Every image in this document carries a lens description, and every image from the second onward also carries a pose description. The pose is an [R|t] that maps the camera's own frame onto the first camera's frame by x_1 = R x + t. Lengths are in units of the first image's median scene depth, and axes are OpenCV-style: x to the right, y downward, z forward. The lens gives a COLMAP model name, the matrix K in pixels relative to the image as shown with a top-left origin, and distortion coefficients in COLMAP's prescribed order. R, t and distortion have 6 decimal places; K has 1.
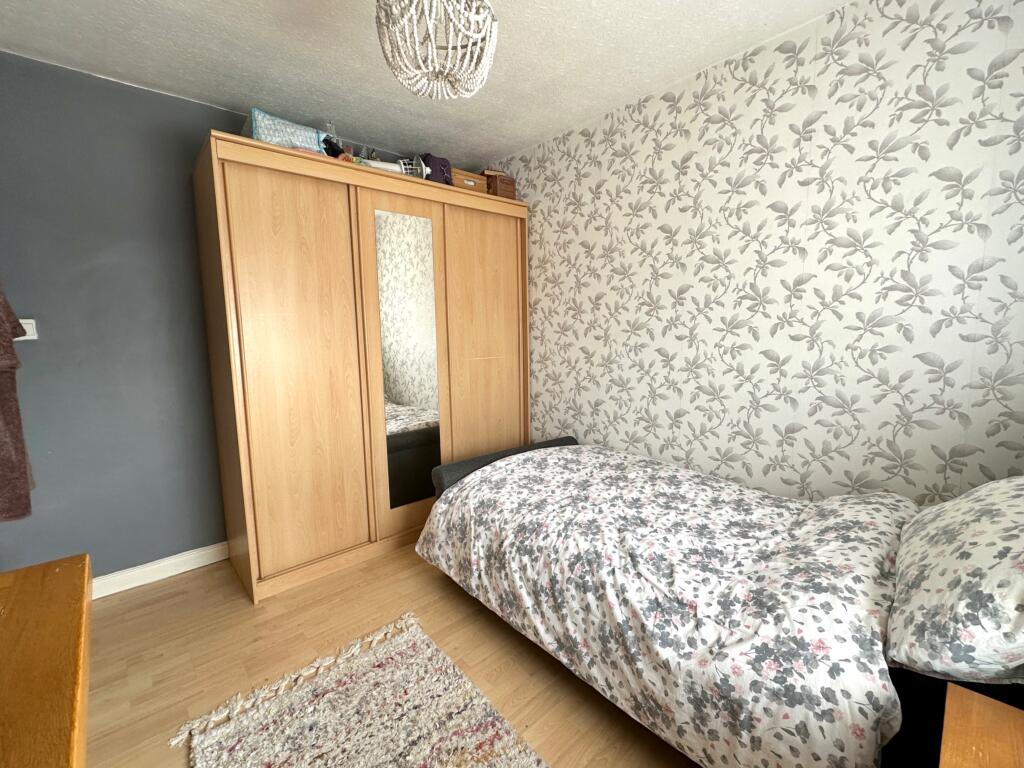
lens RADIAL K [[461.8, 0, 513.2], [0, 461.8, 396.5], [0, 0, 1]] dist [0.015372, 0.000376]
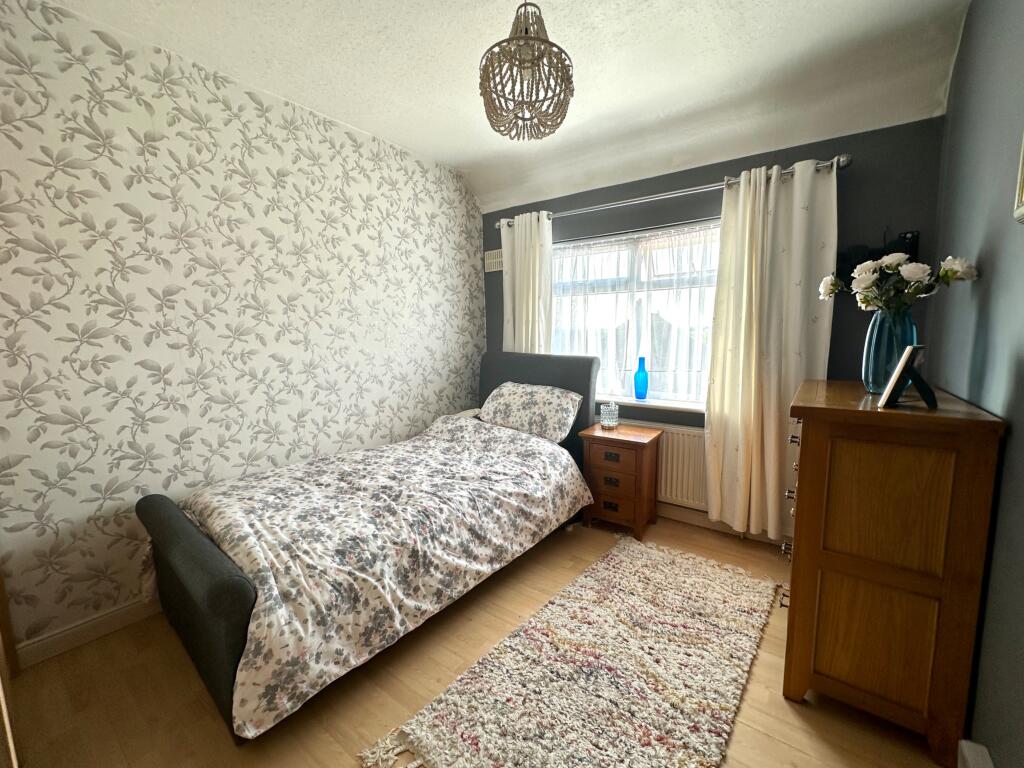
lens RADIAL K [[418.8, 0, 506.1], [0, 418.8, 383.3], [0, 0, 1]] dist [-0.000404, -0.000153]
pose [[-0.189373, -0.108596, 0.975882, -0.603387], [0.156728, 0.977780, 0.139220, -0.080623], [-0.969316, 0.179313, -0.168145, 0.615890]]
